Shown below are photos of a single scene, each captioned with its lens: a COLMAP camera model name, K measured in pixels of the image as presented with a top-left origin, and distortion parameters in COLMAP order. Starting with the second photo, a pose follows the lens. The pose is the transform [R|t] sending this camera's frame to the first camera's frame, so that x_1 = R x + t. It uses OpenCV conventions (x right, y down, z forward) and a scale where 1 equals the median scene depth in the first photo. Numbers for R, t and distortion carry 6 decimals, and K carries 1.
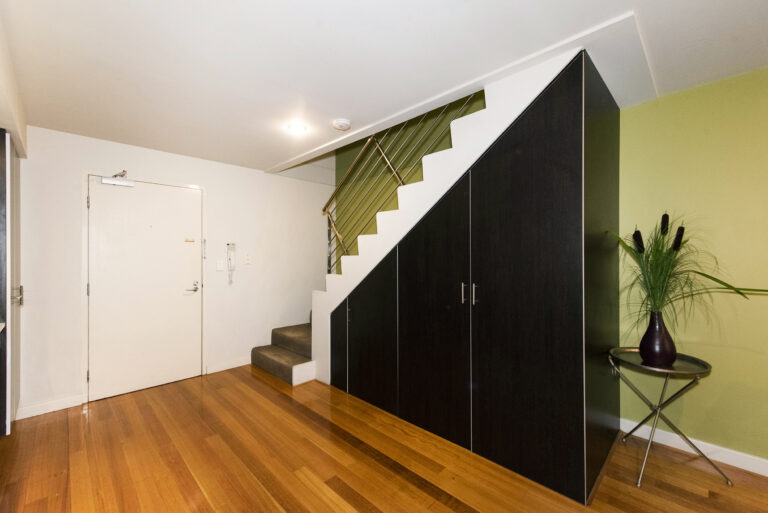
lens RADIAL K [[310.5, 0, 382.6], [0, 310.5, 267.6], [0, 0, 1]] dist [-0.019374, 0.000925]
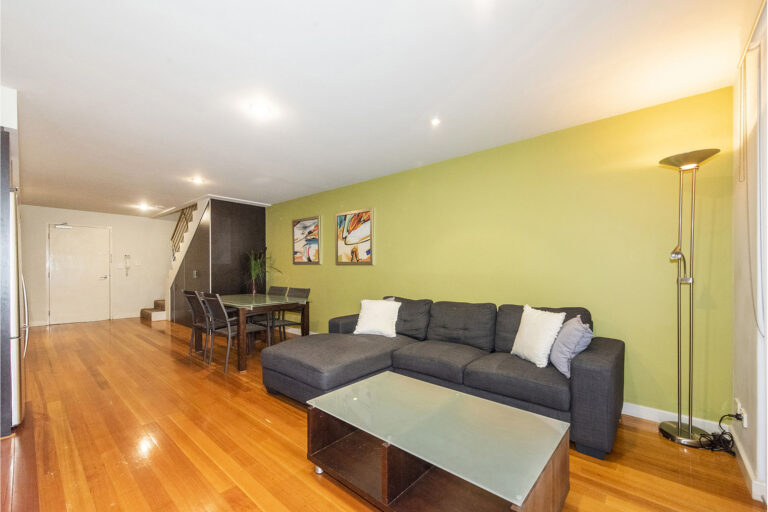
lens RADIAL K [[320.7, 0, 402.5], [0, 320.7, 277.1], [0, 0, 1]] dist [0.002985, -0.000269]
pose [[0.997631, 0.004383, 0.068657, 2.488403], [-0.004058, 0.999980, -0.004874, 0.142029], [-0.068677, 0.004584, 0.997628, -2.608544]]
